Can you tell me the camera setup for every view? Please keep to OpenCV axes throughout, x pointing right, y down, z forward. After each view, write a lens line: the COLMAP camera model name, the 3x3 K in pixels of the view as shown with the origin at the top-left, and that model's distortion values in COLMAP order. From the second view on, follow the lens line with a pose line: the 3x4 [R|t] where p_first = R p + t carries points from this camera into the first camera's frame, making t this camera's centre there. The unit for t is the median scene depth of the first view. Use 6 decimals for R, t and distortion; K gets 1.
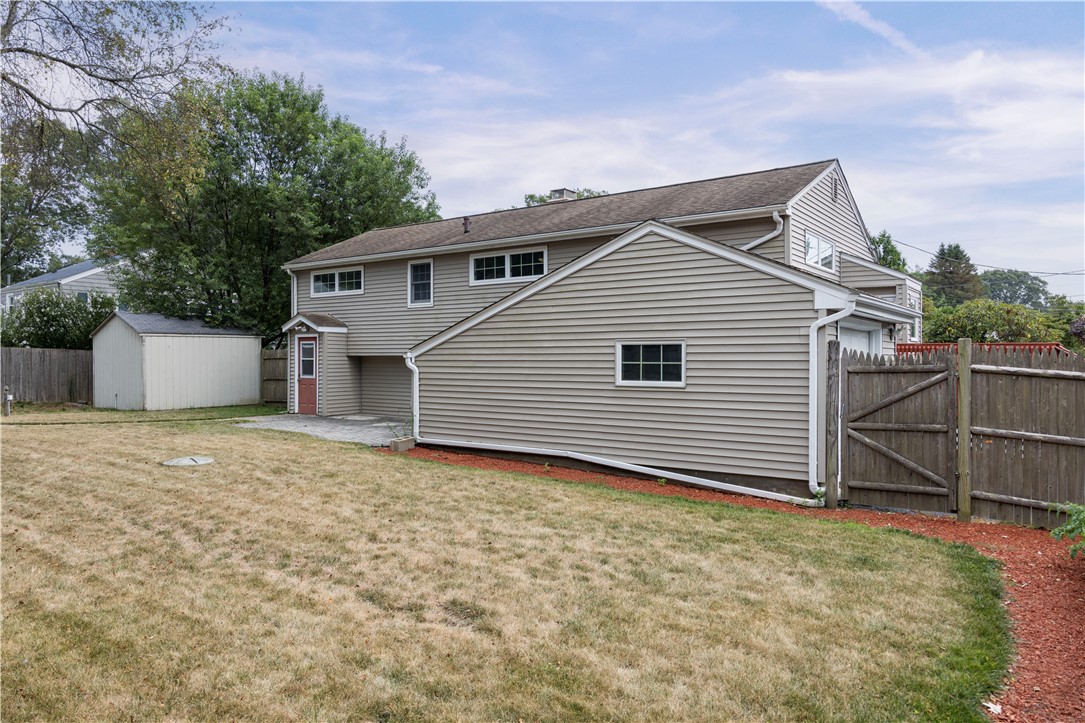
lens RADIAL K [[739.6, 0, 536.9], [0, 739.6, 360.3], [0, 0, 1]] dist [-0.001993, -0.001846]
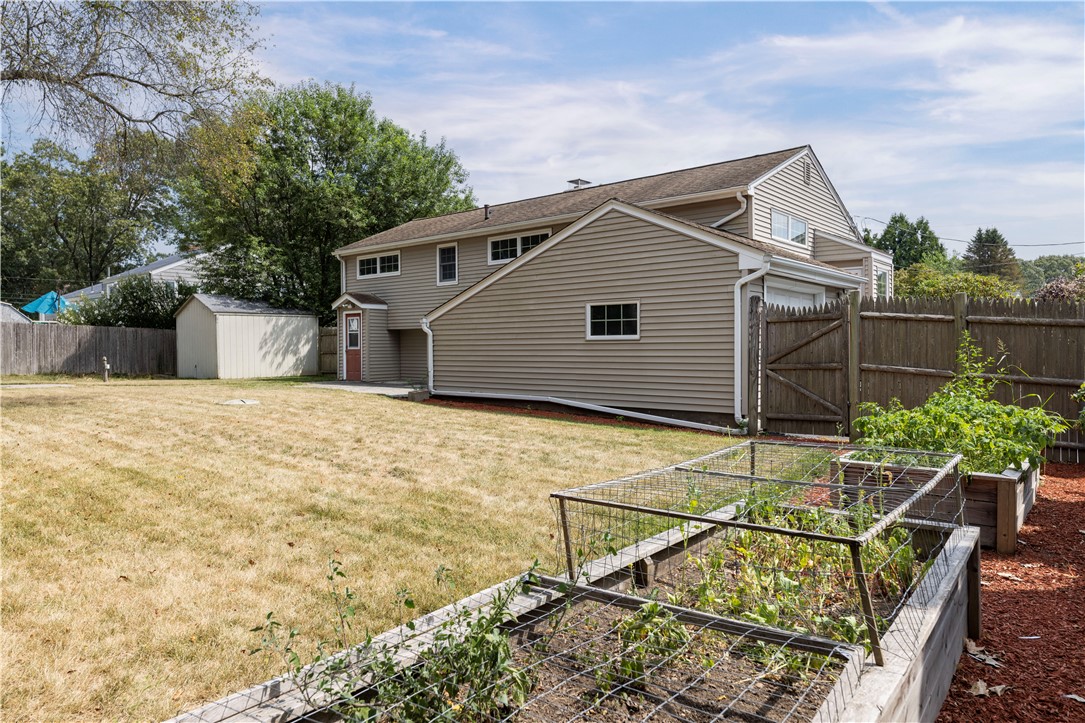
lens RADIAL K [[705.3, 0, 542.0], [0, 705.3, 359.6], [0, 0, 1]] dist [-0.004394, 0.004433]
pose [[0.997158, -0.003600, -0.075257, 0.120978], [0.004653, 0.999894, 0.013831, 0.049287], [0.075199, -0.014141, 0.997068, -0.135550]]
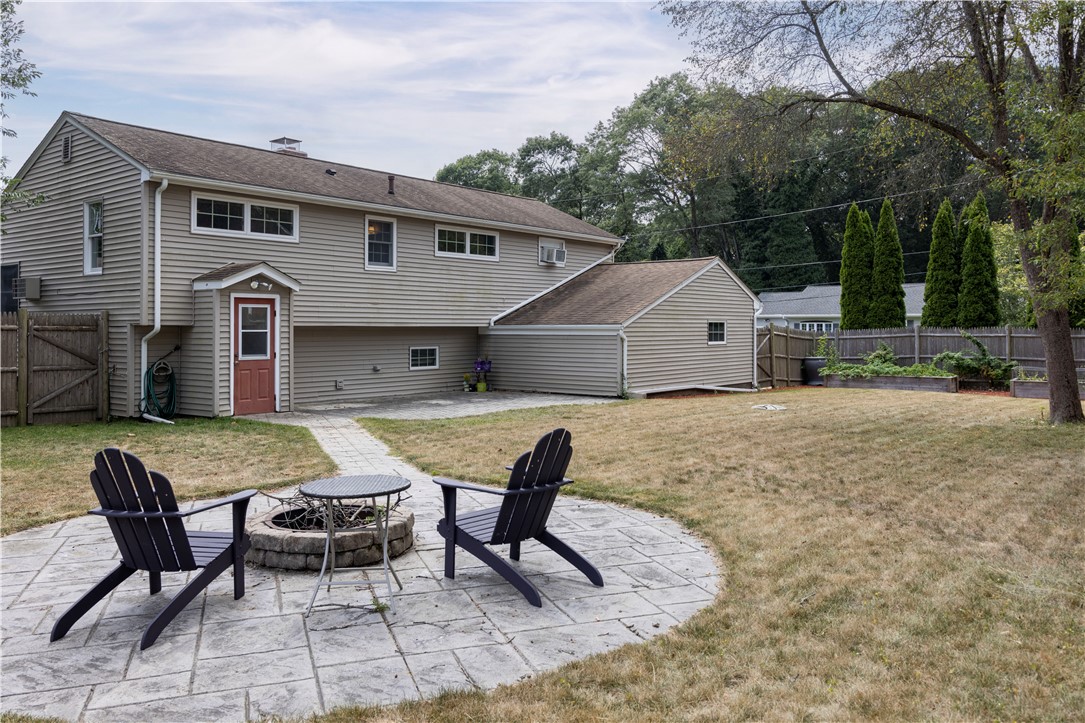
lens RADIAL K [[833.9, 0, 531.4], [0, 833.9, 329.3], [0, 0, 1]] dist [-0.014208, -0.000592]
pose [[0.050116, -0.005116, 0.998730, -1.952128], [-0.001196, 0.999986, 0.005182, -0.013351], [-0.998743, -0.001454, 0.050109, 1.327936]]
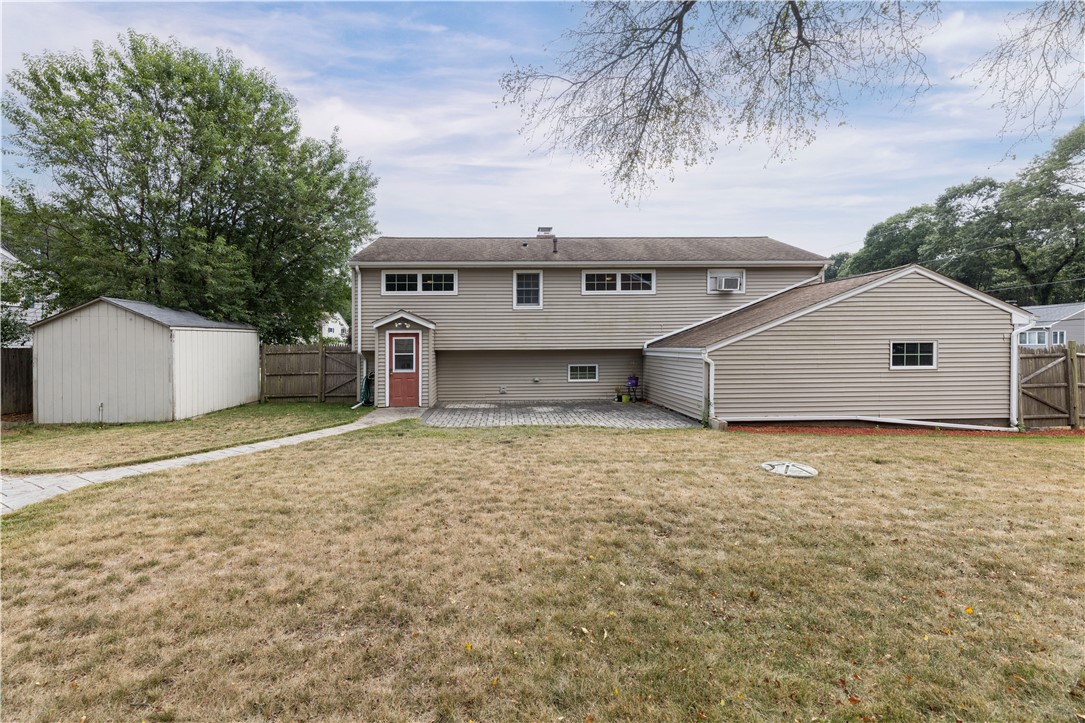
lens RADIAL K [[442.3, 0, 524.2], [0, 442.3, 341.1], [0, 0, 1]] dist [-0.002687, 0.000346]
pose [[0.785822, -0.004386, 0.618437, -1.050874], [0.010000, 0.999934, -0.005615, -0.027192], [-0.618372, 0.010597, 0.785814, 0.747998]]
